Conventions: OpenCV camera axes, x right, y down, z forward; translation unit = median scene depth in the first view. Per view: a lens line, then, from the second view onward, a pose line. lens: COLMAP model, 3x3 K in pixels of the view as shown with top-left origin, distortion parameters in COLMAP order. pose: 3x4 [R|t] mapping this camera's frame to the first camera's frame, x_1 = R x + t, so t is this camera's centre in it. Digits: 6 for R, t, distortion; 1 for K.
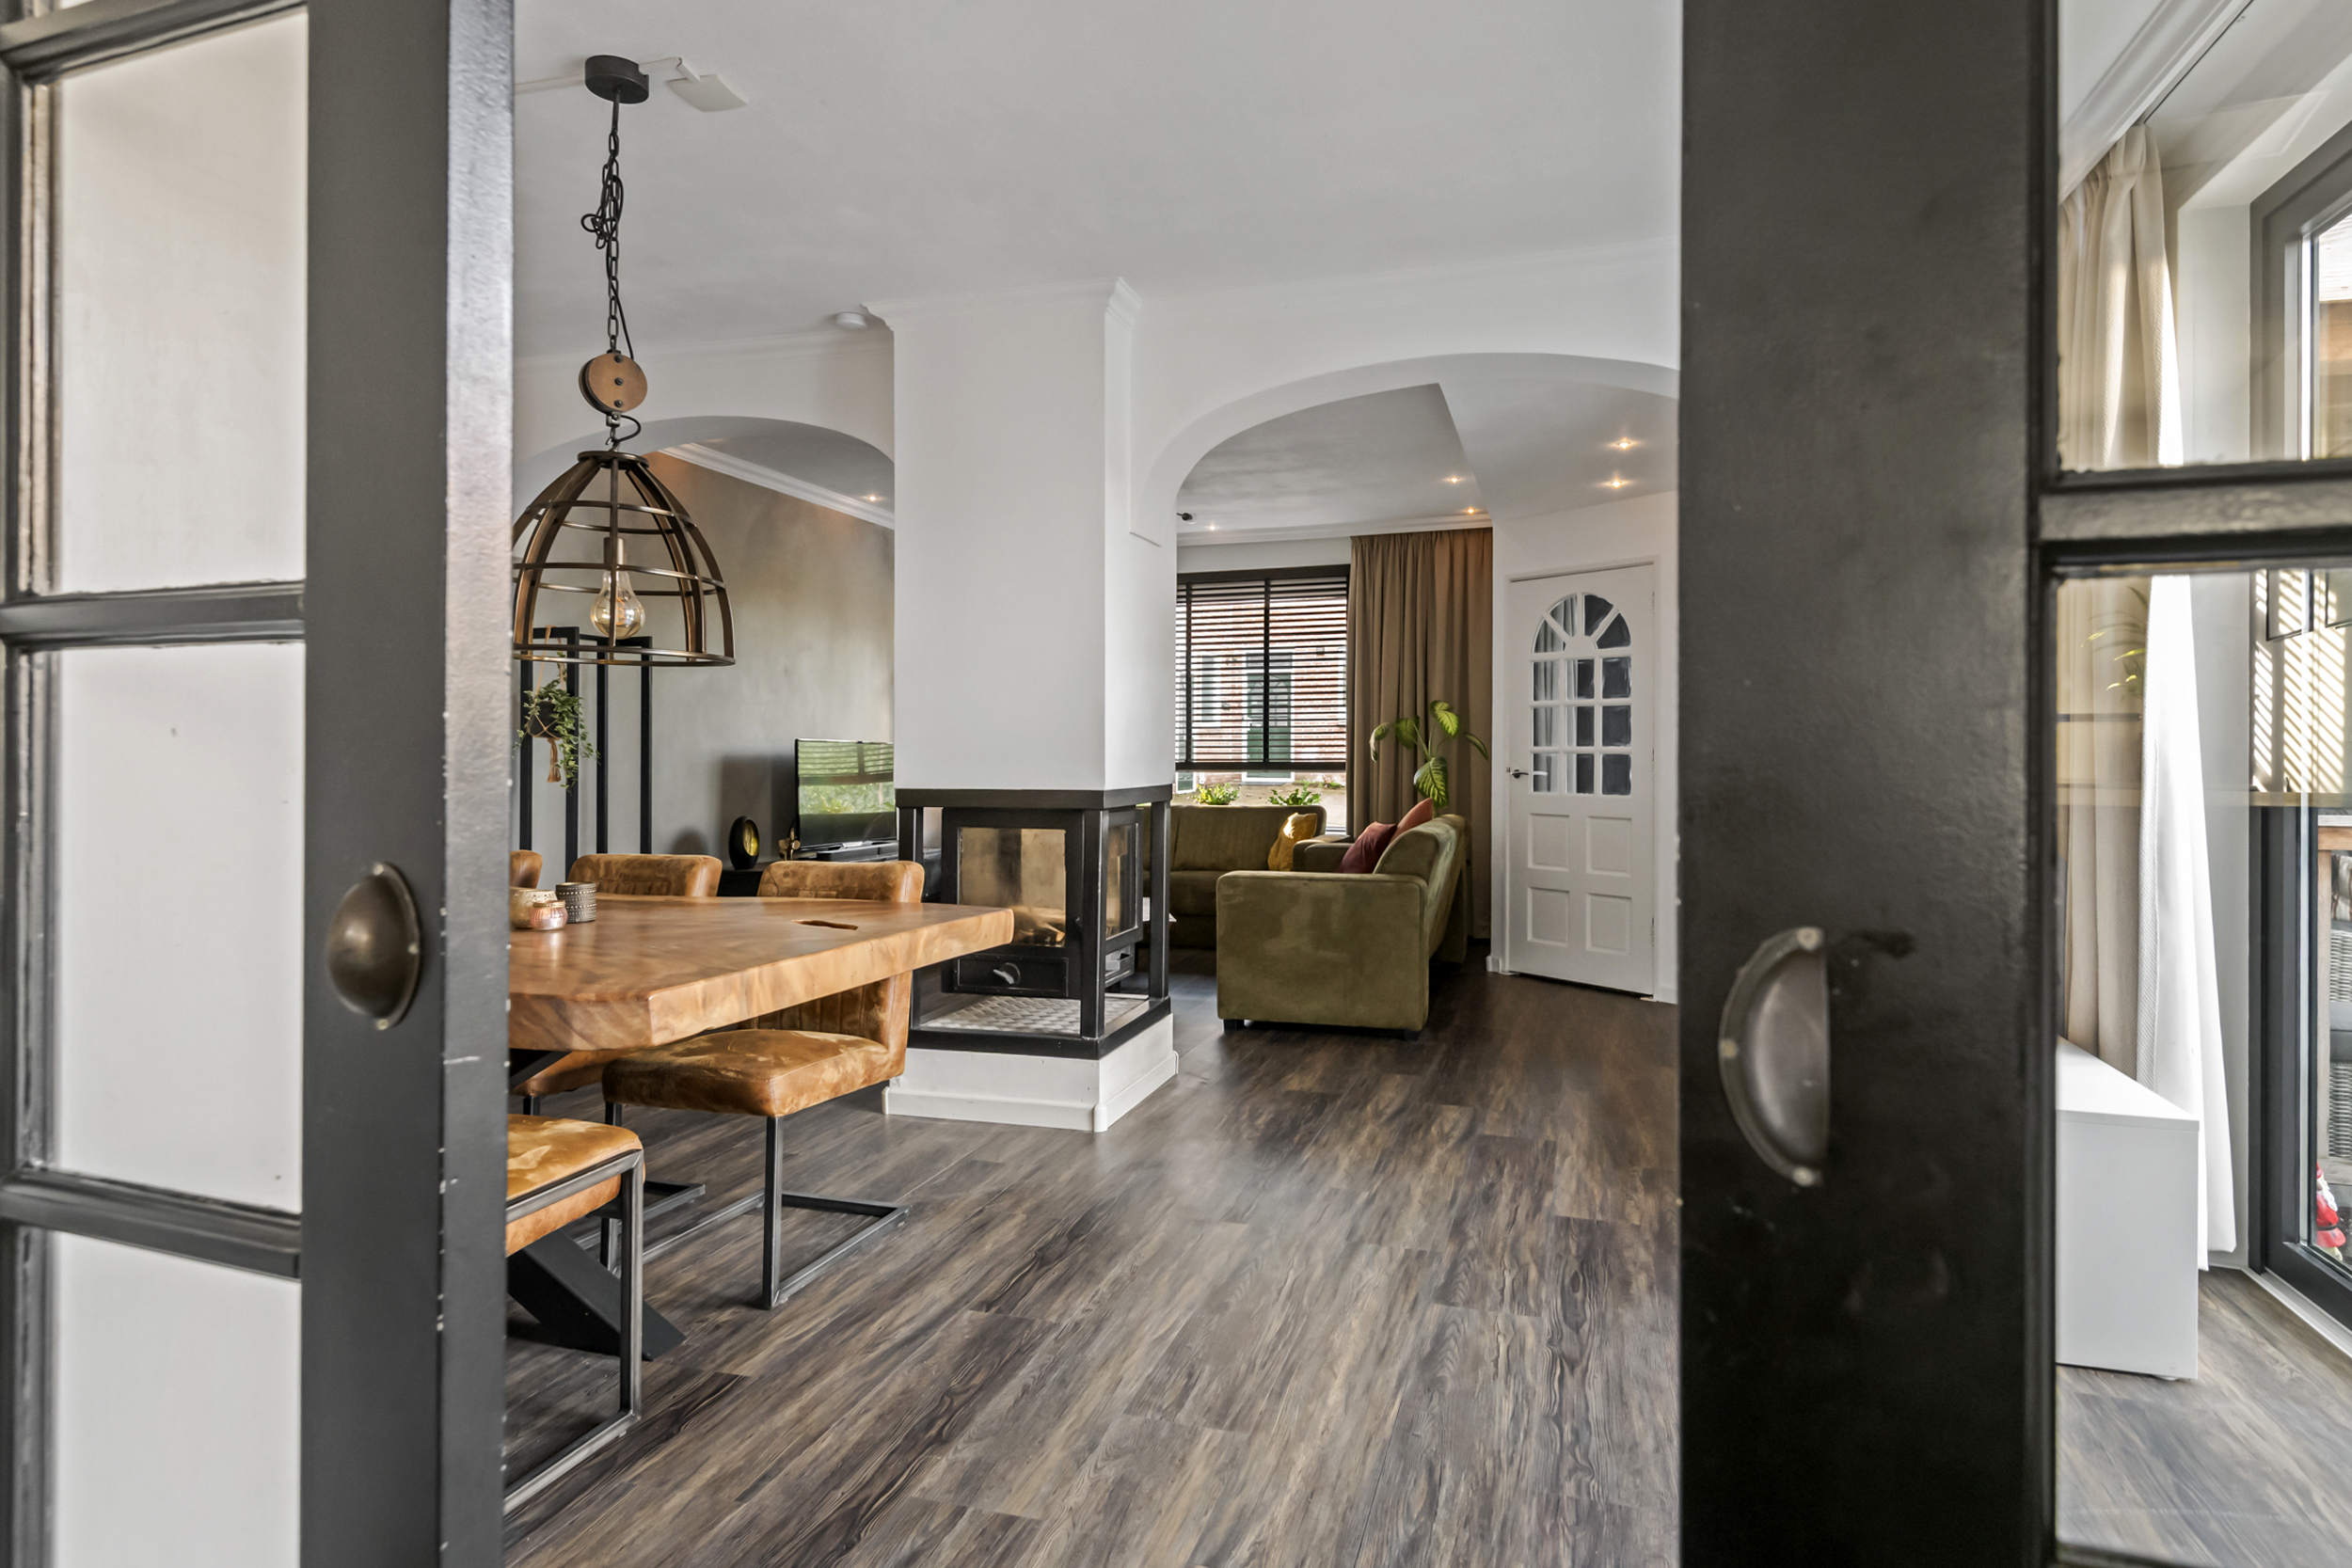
lens RADIAL K [[1280.0, 0, 1208.1], [0, 1280.0, 743.8], [0, 0, 1]] dist [0.040319, -0.018225]
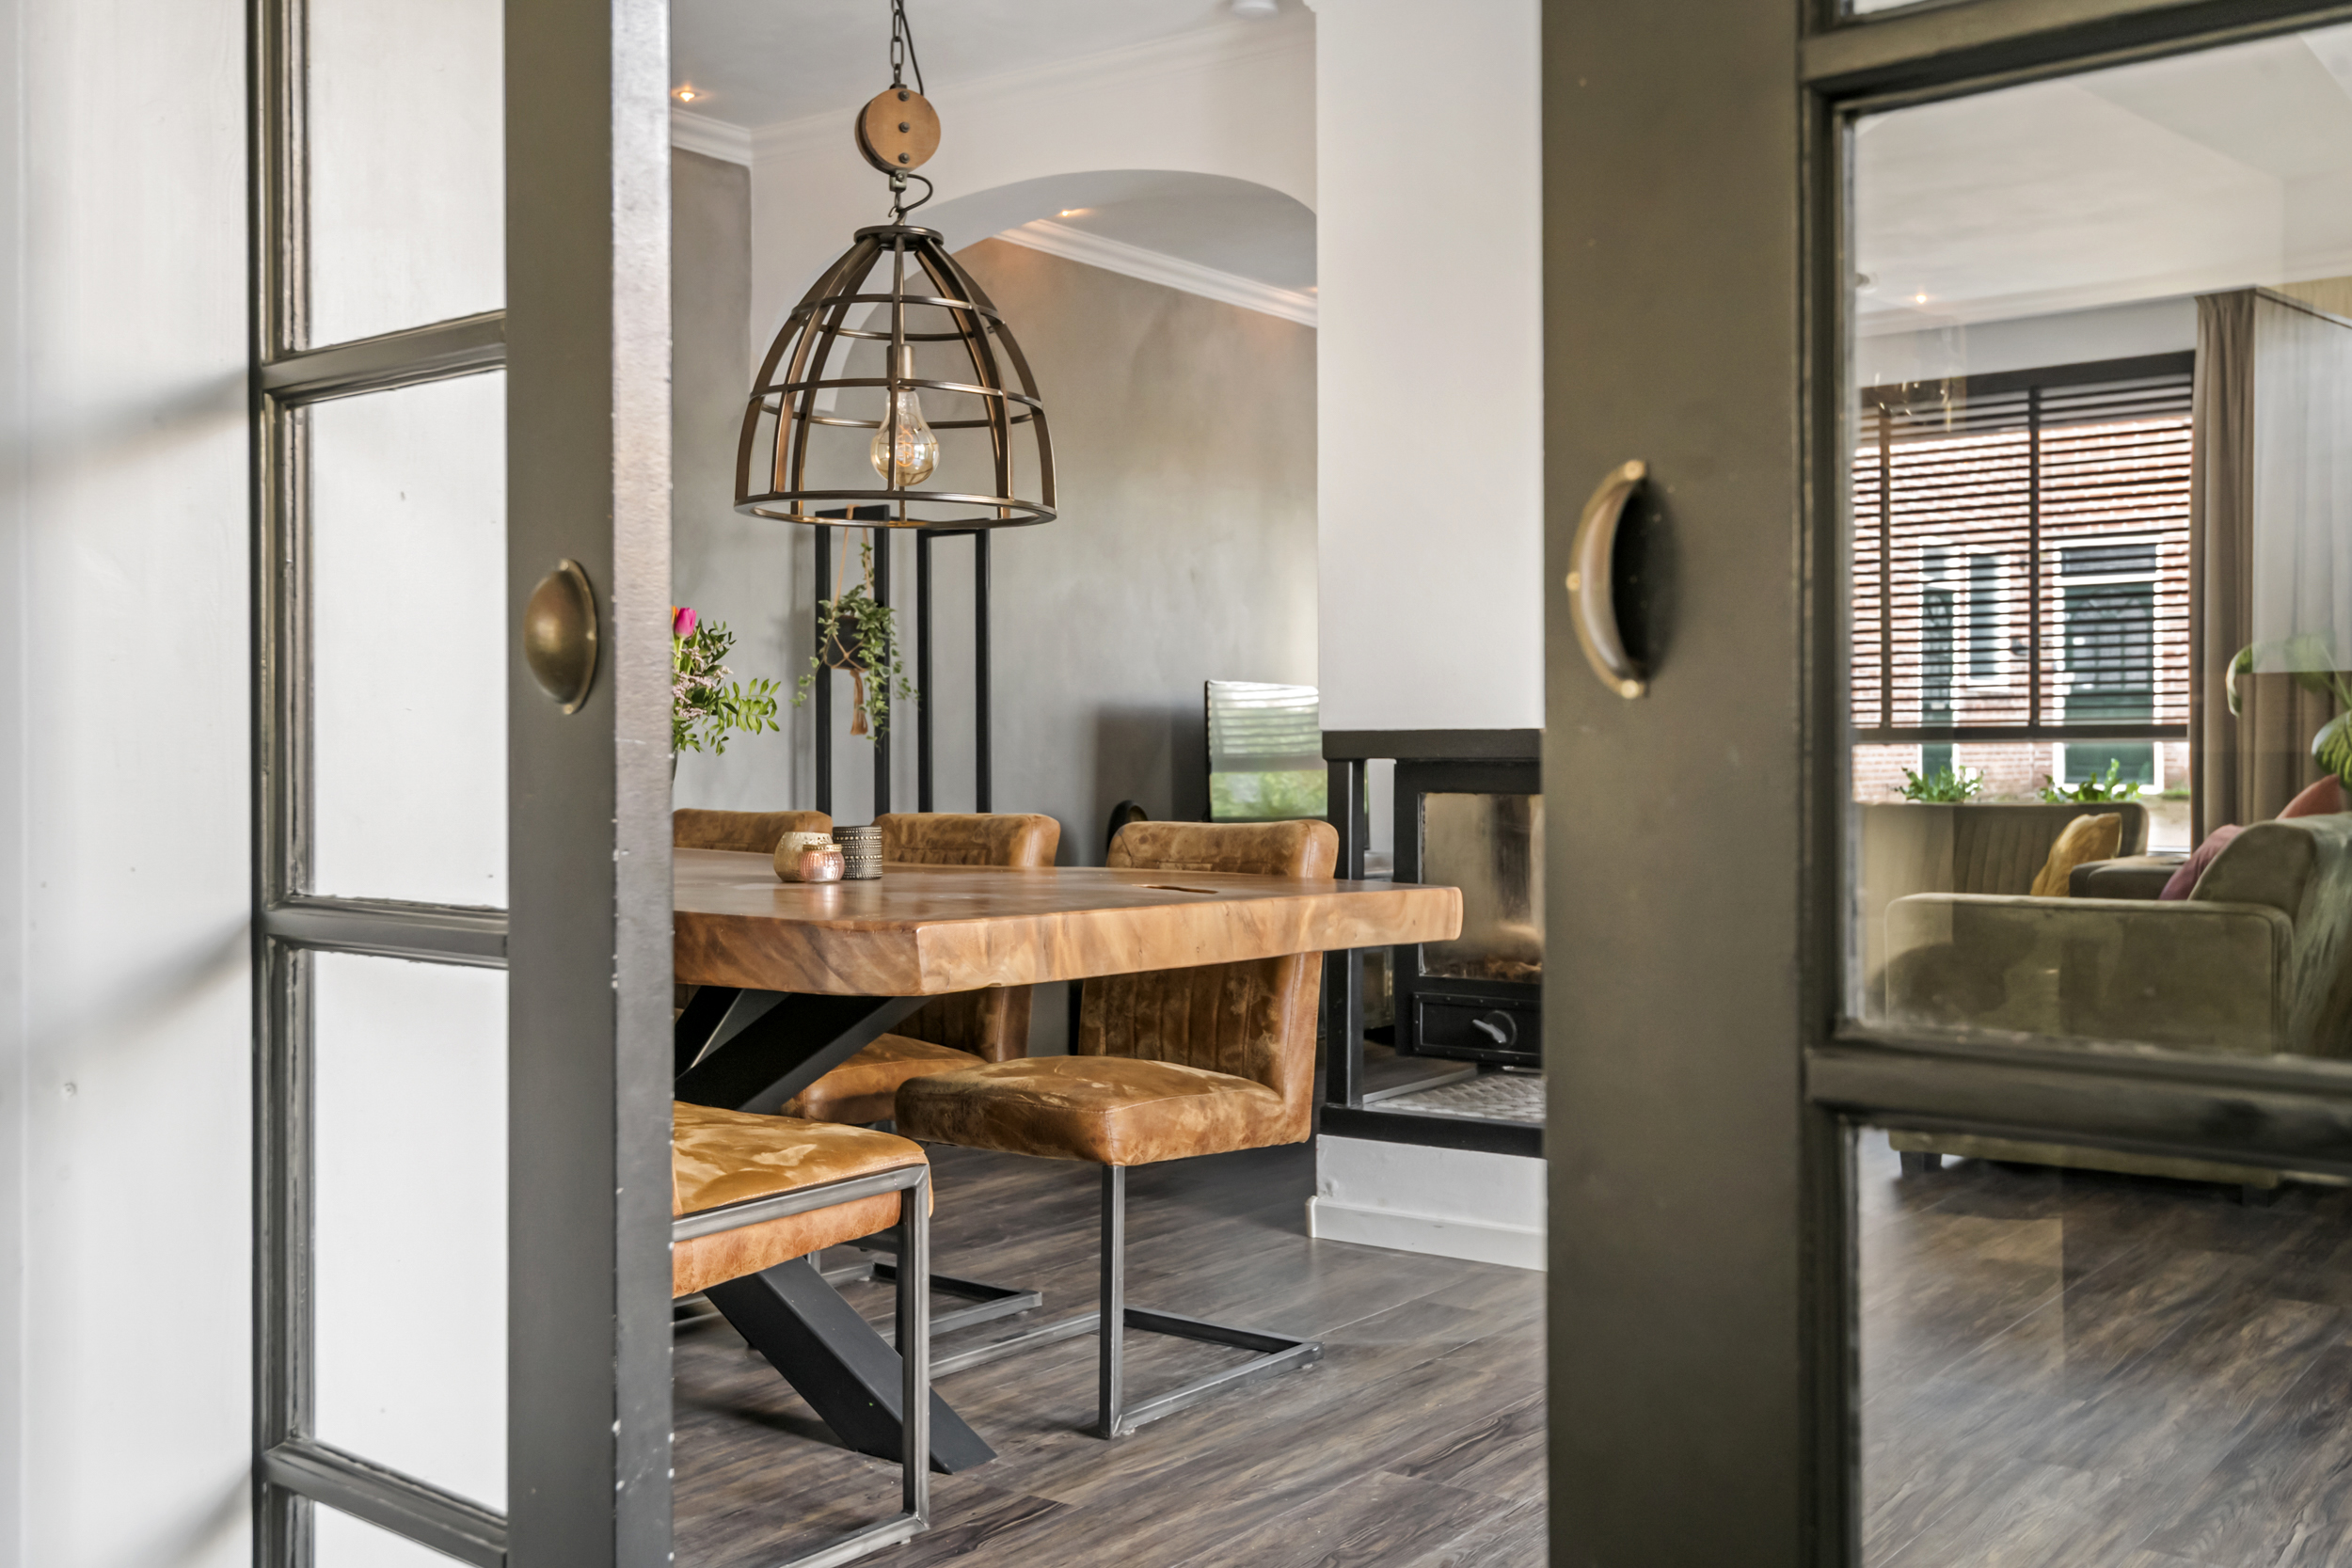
lens RADIAL K [[2305.6, 0, 1187.7], [0, 2305.6, 757.6], [0, 0, 1]] dist [0.046309, -0.010903]
pose [[0.940706, -0.001783, -0.339220, 0.109670], [0.004094, 0.999973, 0.006099, 0.053884], [0.339200, -0.007126, 0.940687, -0.138006]]
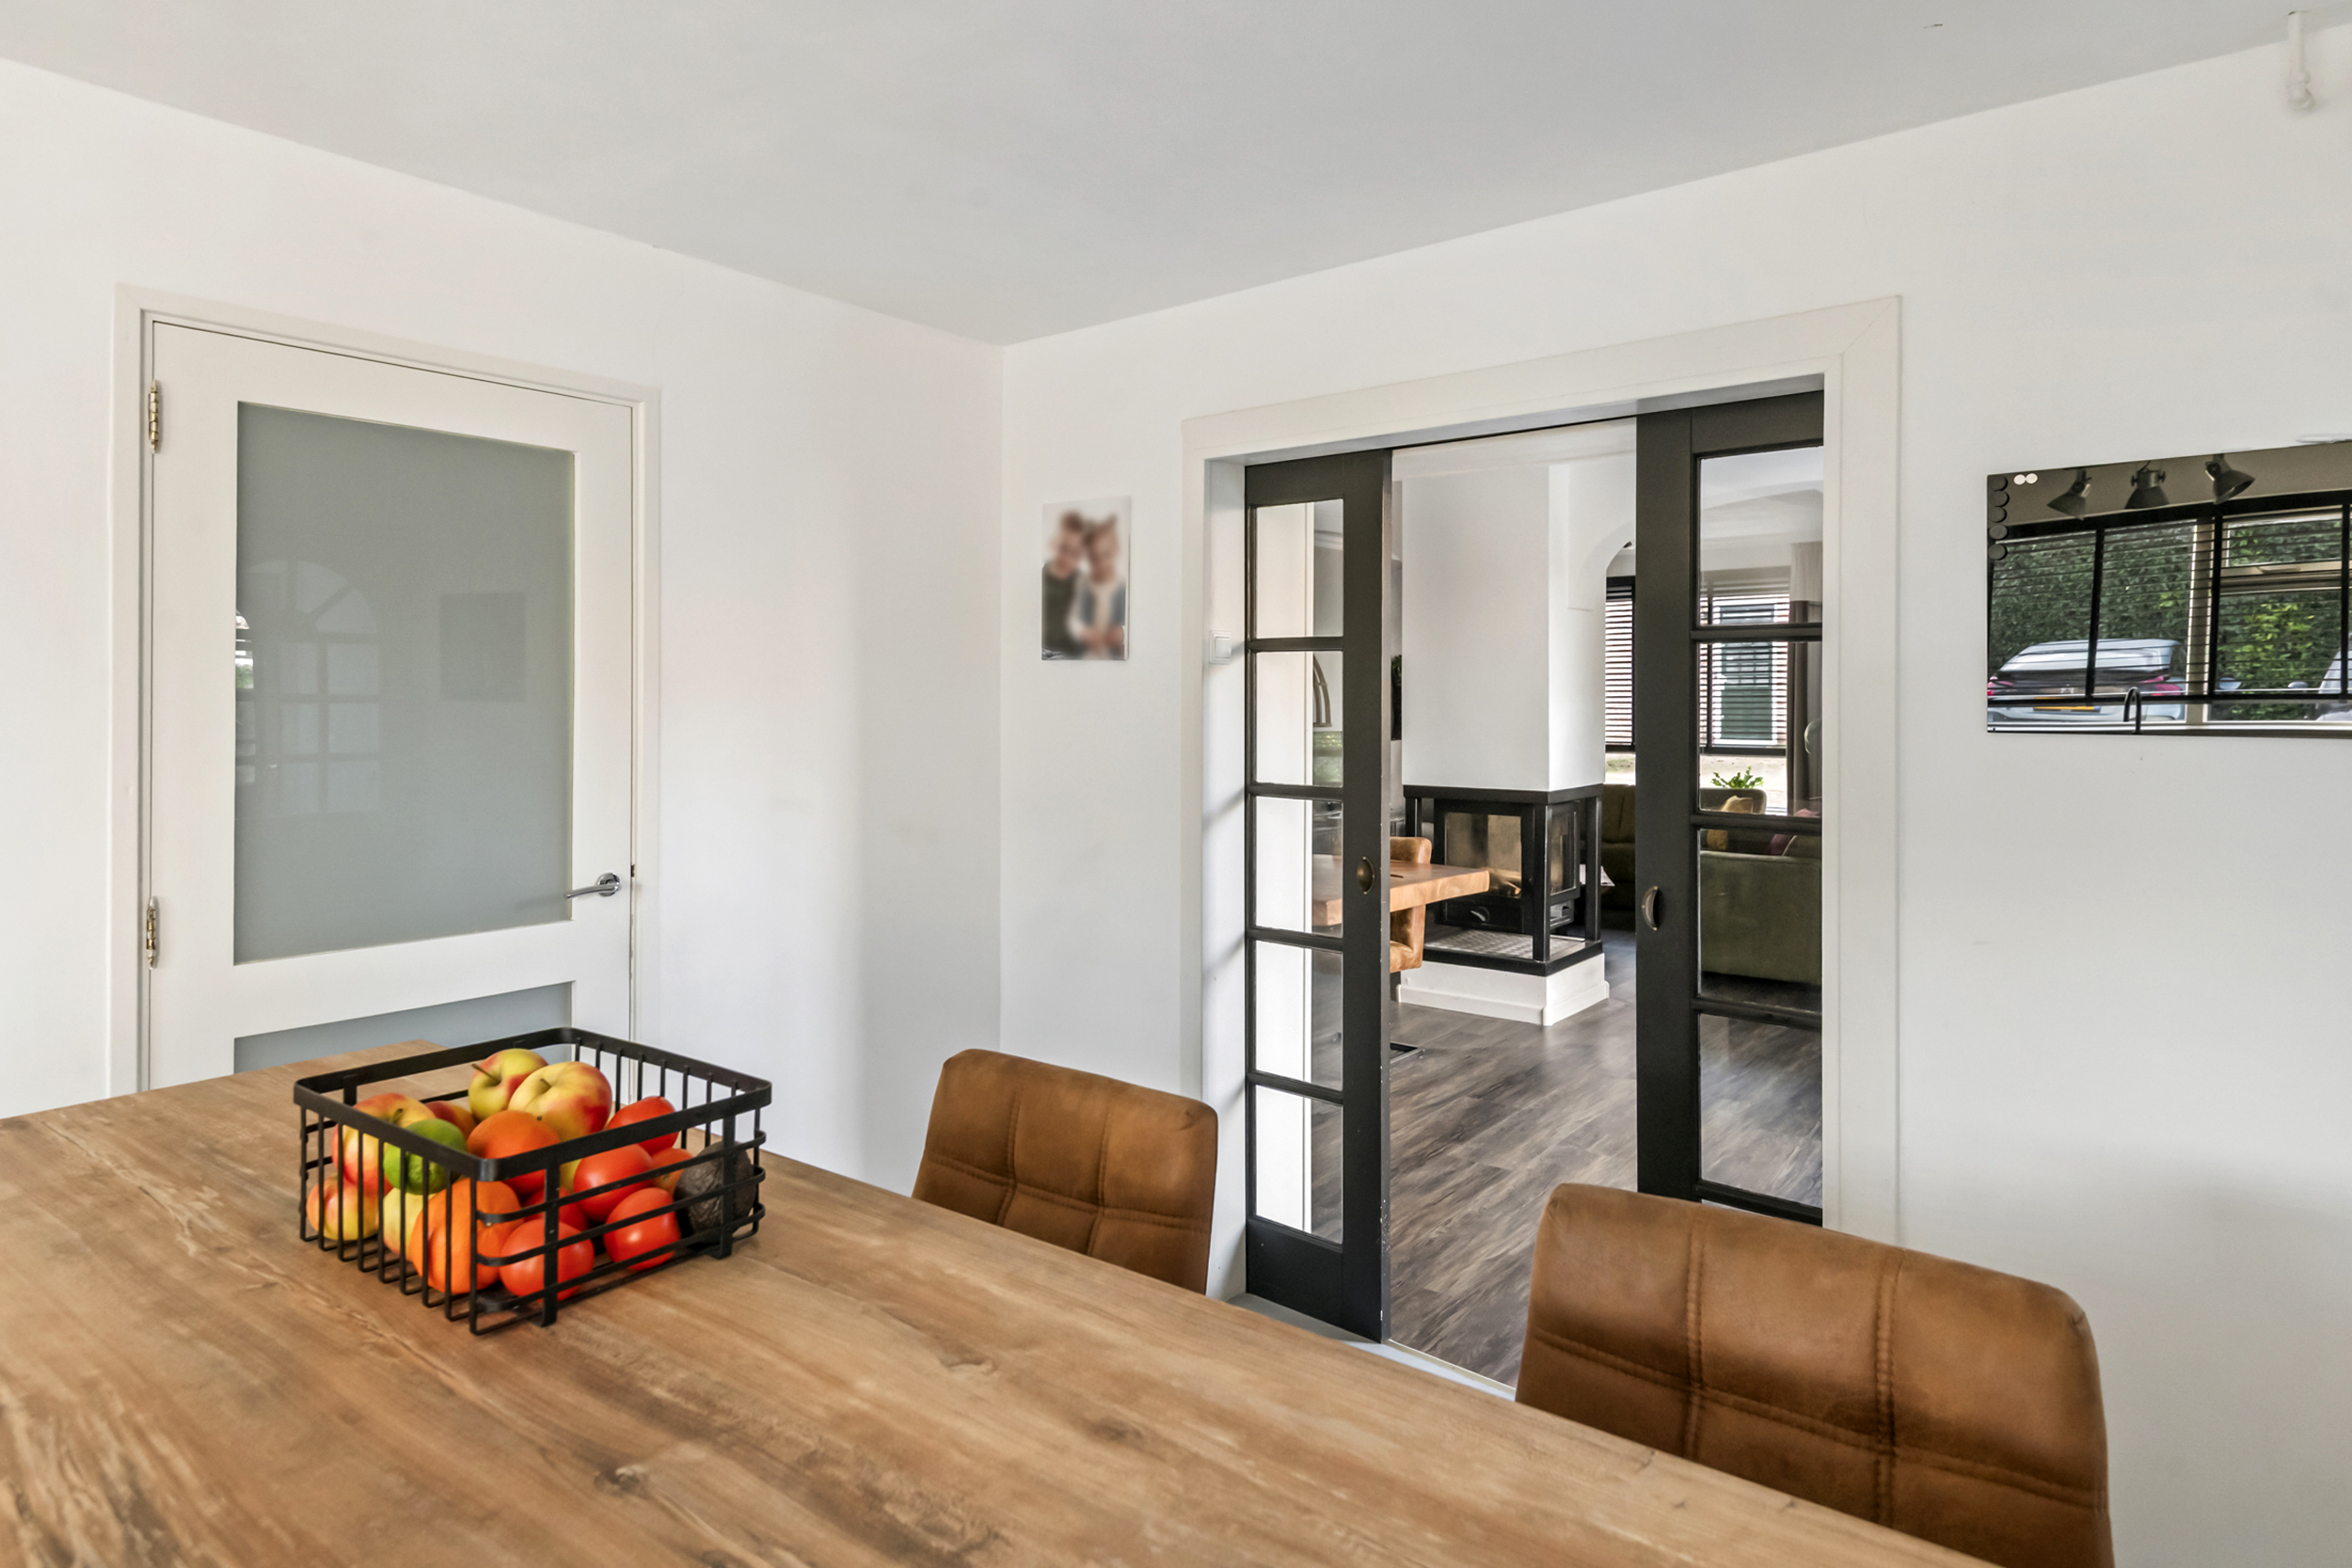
lens RADIAL K [[1368.1, 0, 1140.4], [0, 1368.1, 679.0], [0, 0, 1]] dist [0.044032, 0.001314]
pose [[0.928716, -0.002604, -0.370784, 0.086613], [0.000710, 0.999986, -0.005245, -0.107741], [0.370792, 0.004608, 0.928704, -0.799348]]
